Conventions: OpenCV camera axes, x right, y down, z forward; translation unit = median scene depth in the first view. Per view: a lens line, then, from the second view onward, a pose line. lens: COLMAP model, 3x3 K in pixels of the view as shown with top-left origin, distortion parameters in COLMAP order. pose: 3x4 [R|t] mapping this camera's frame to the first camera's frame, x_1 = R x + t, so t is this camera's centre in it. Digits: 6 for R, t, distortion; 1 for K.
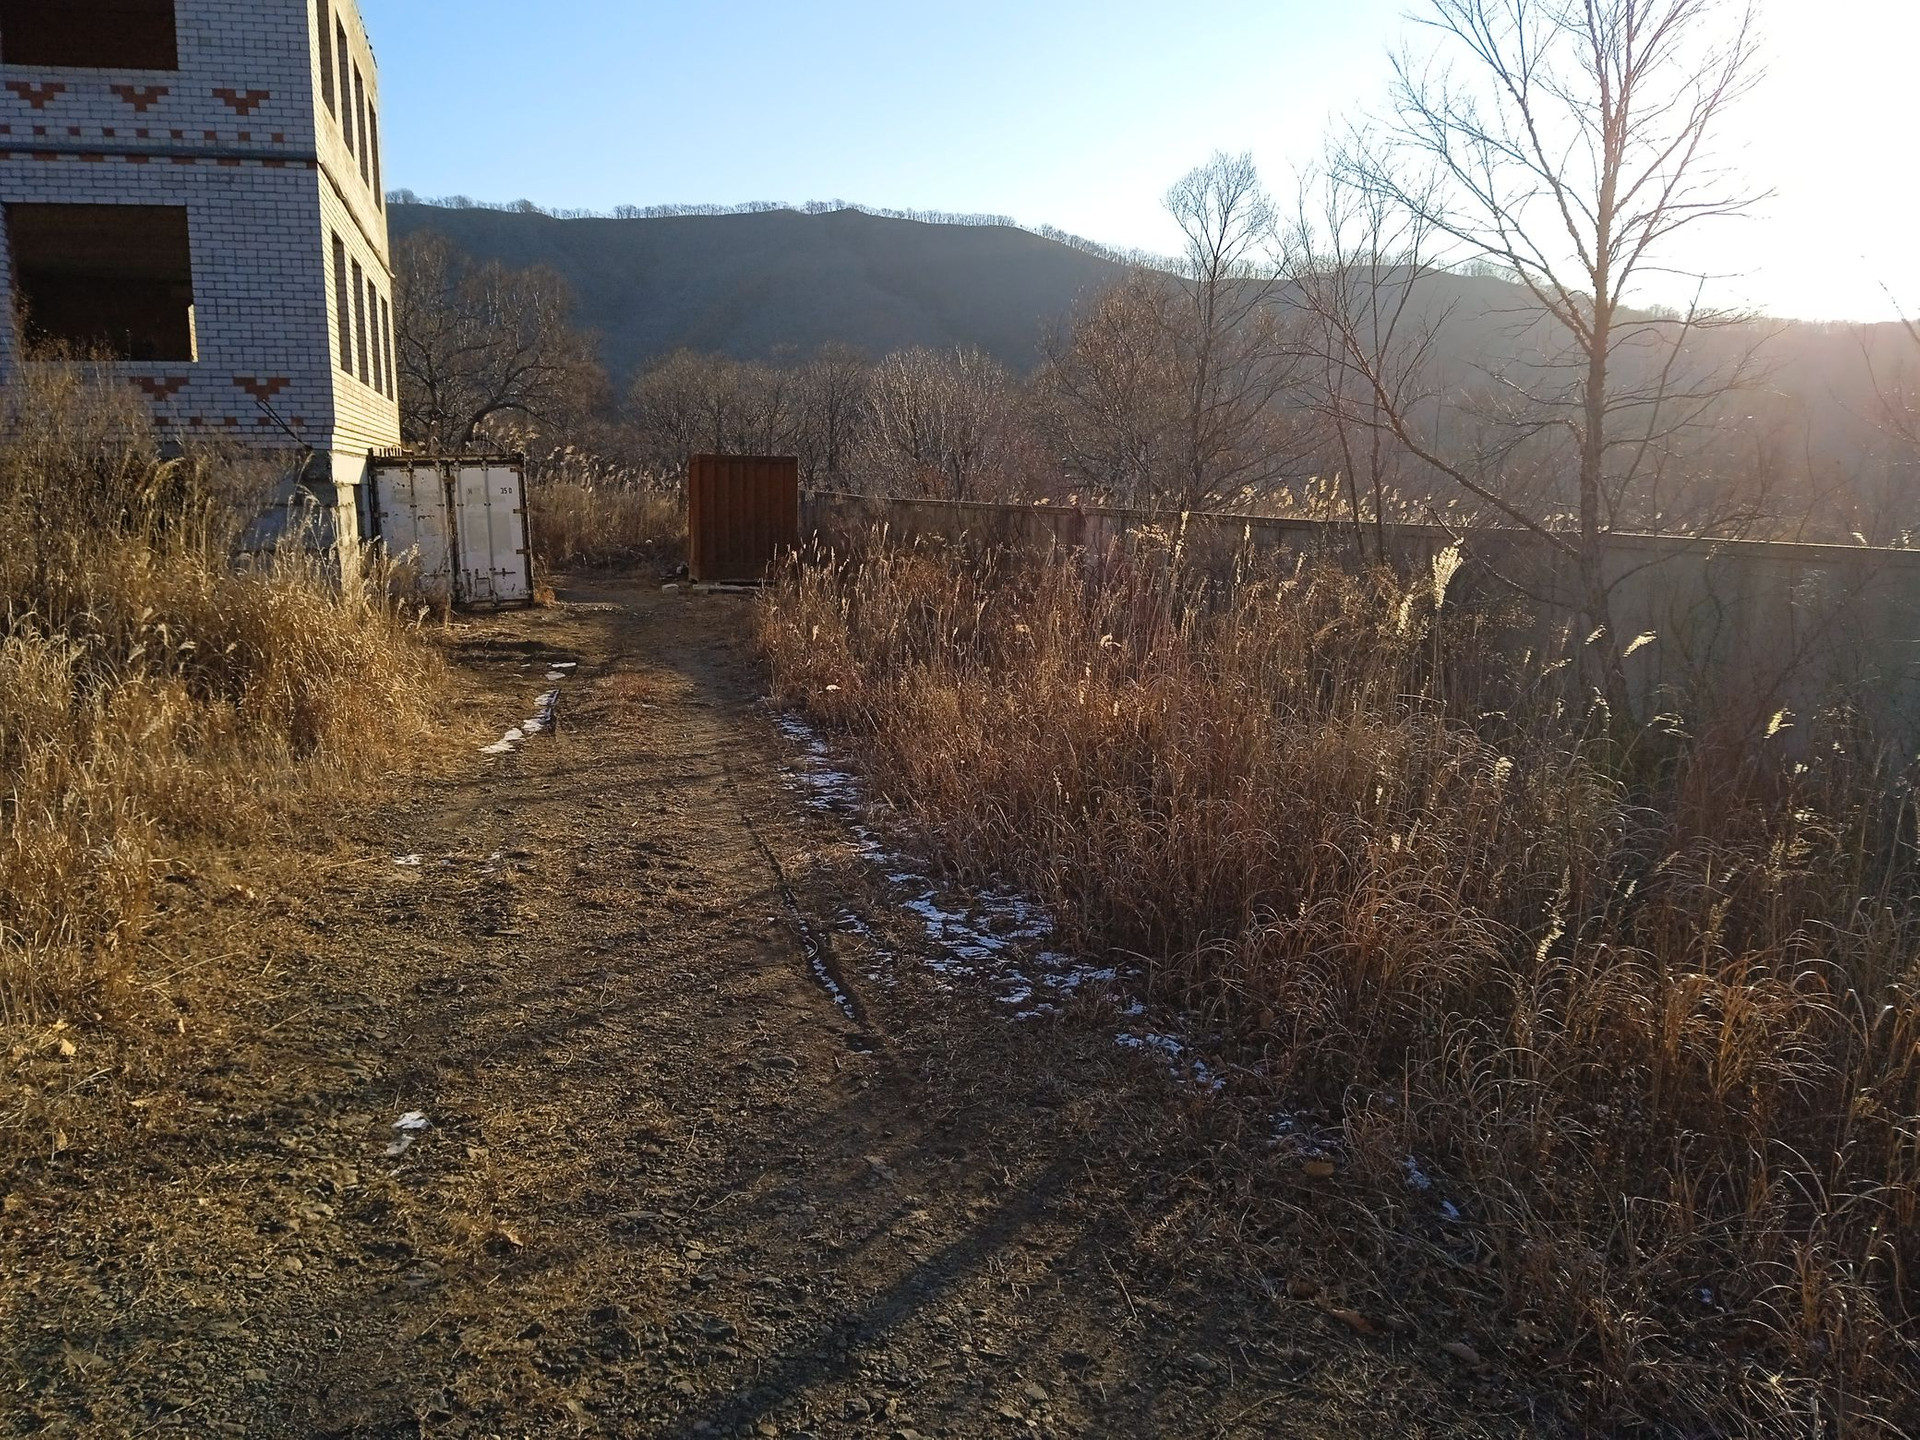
lens RADIAL K [[1618.0, 0, 948.1], [0, 1618.0, 713.5], [0, 0, 1]] dist [0.101892, -0.170605]
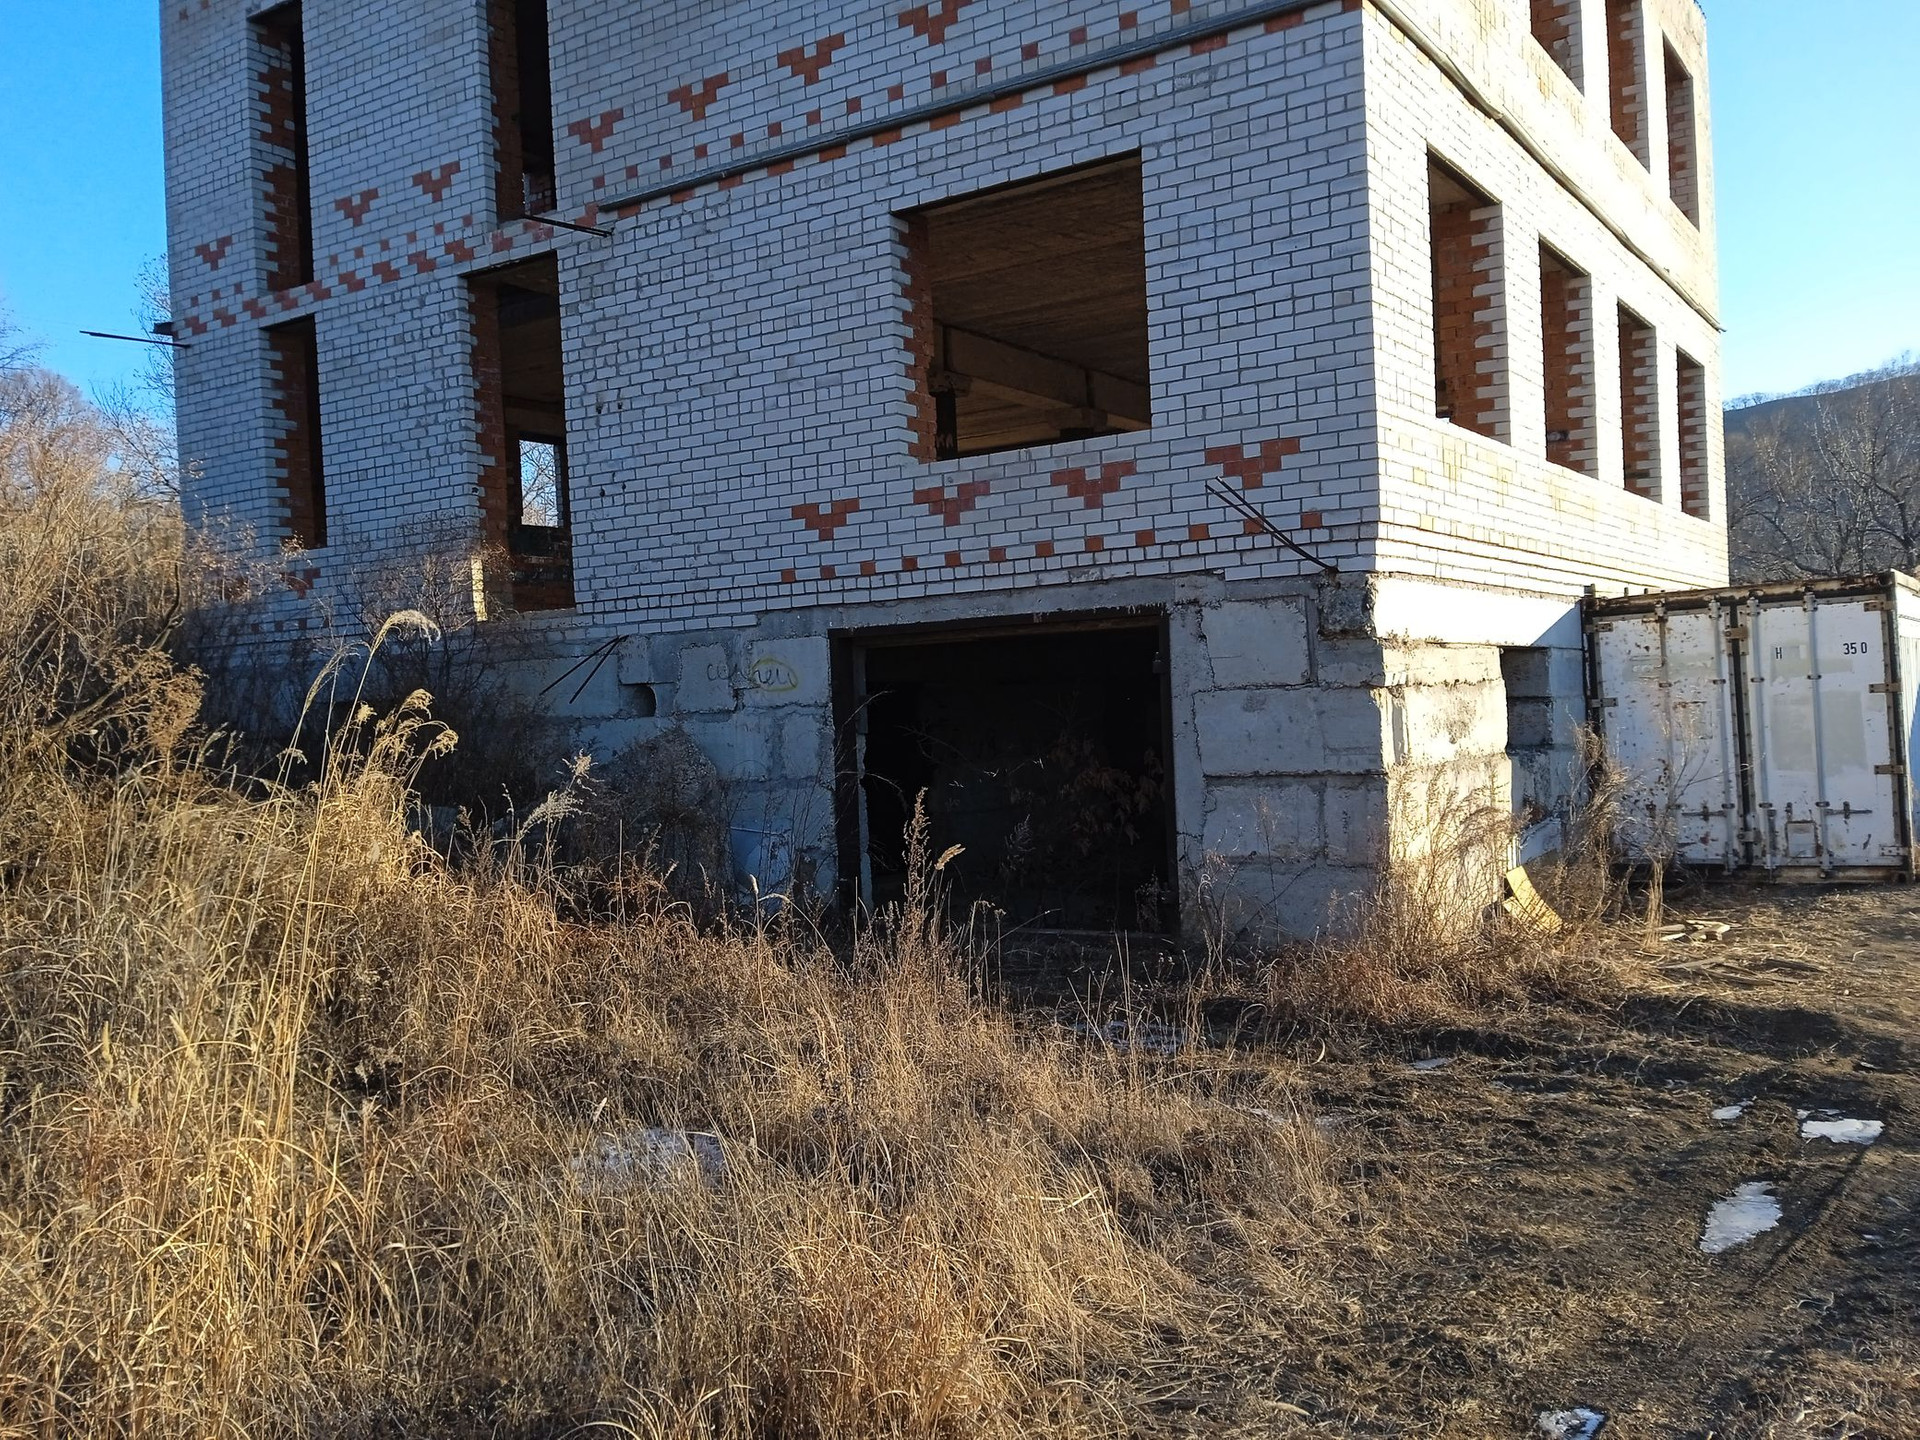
lens RADIAL K [[1618.0, 0, 948.1], [0, 1618.0, 713.5], [0, 0, 1]] dist [0.101892, -0.170605]
pose [[0.658711, -0.014956, -0.752247, -0.098121], [-0.073243, 0.993779, -0.083895, -0.070450], [0.748822, 0.110360, 0.653518, 0.604507]]
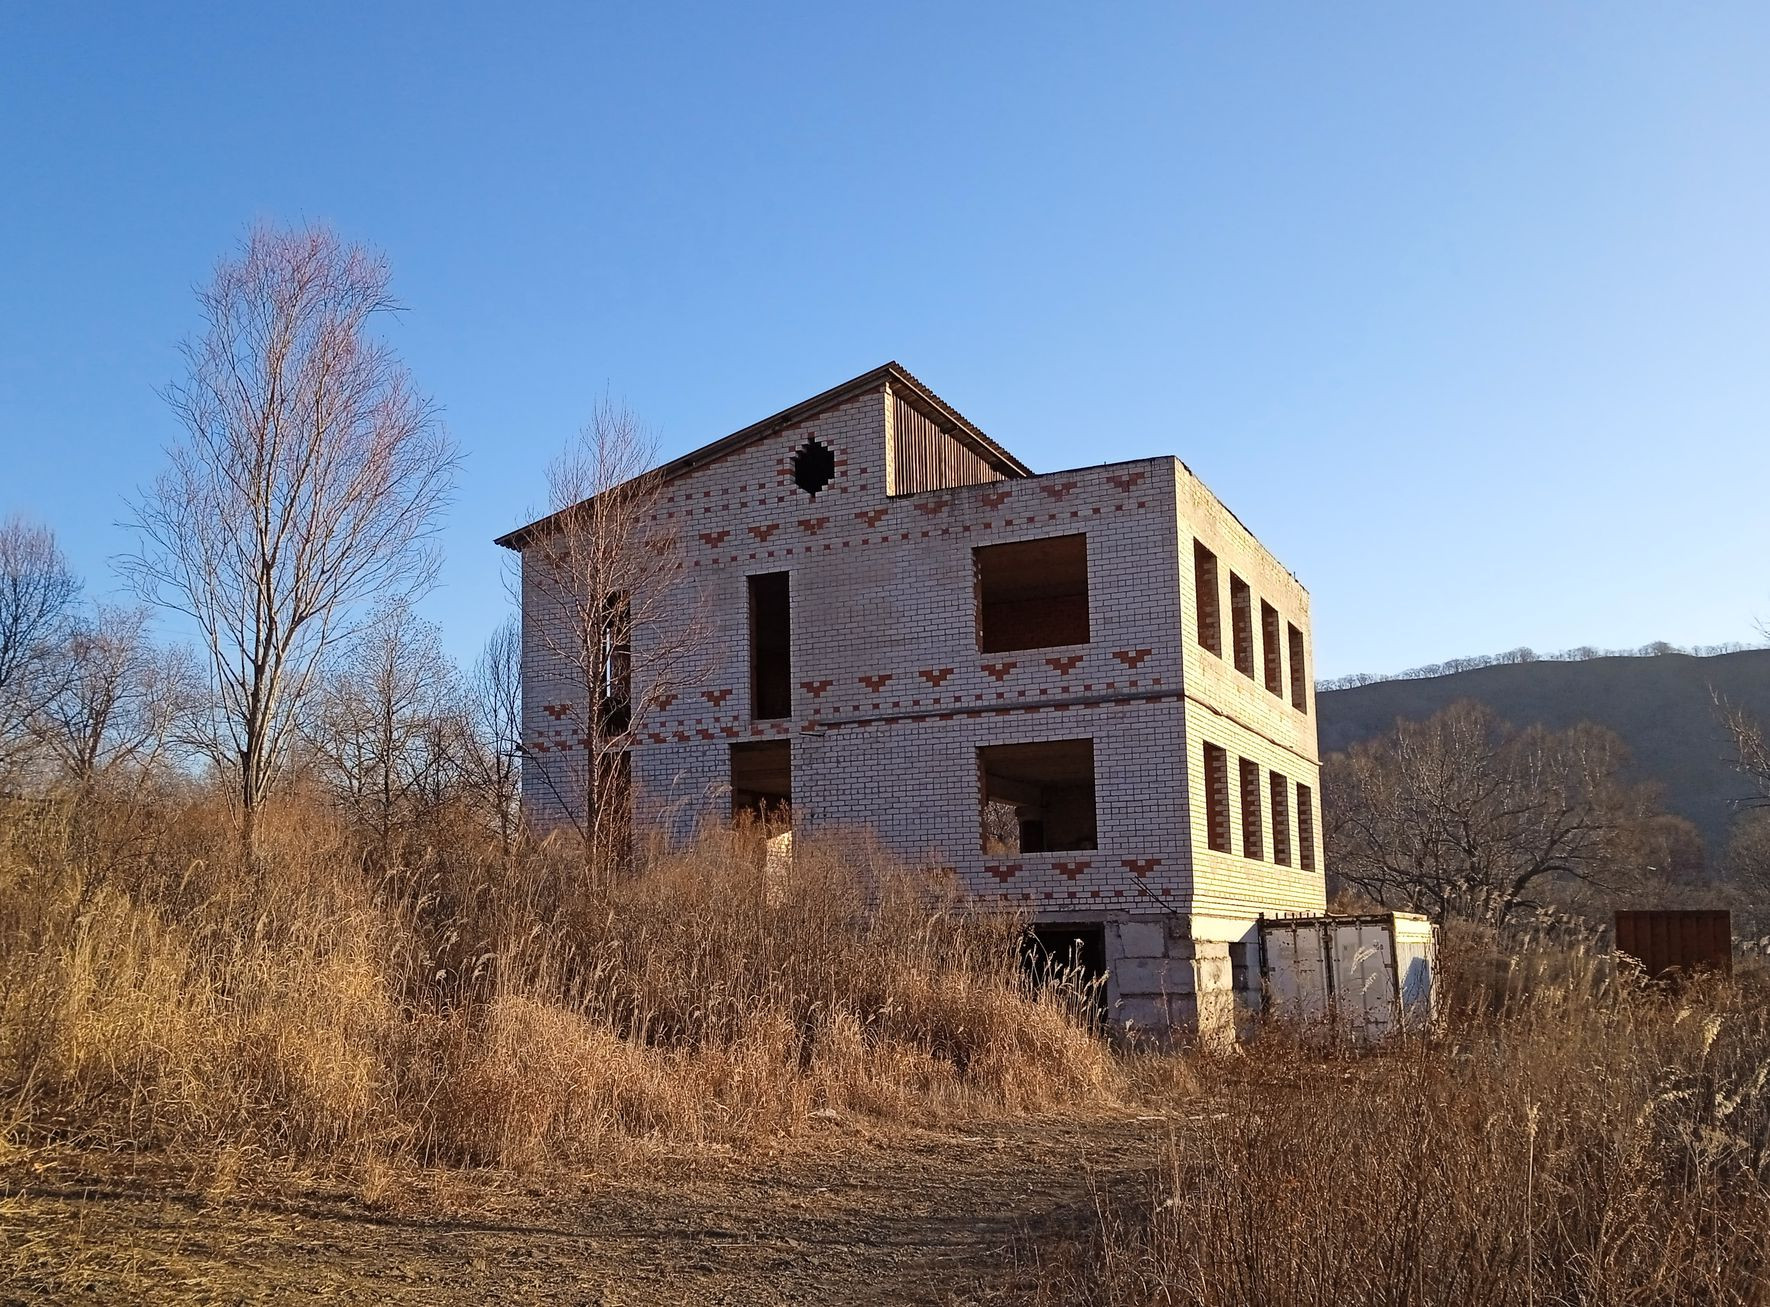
lens RADIAL K [[1725.4, 0, 780.0], [0, 1725.4, 746.5], [0, 0, 1]] dist [0.061533, -0.022631]
pose [[0.753207, -0.084970, -0.652272, 0.266708], [-0.085242, 0.970651, -0.224878, 0.040628], [0.652236, 0.224981, 0.723859, -0.196830]]
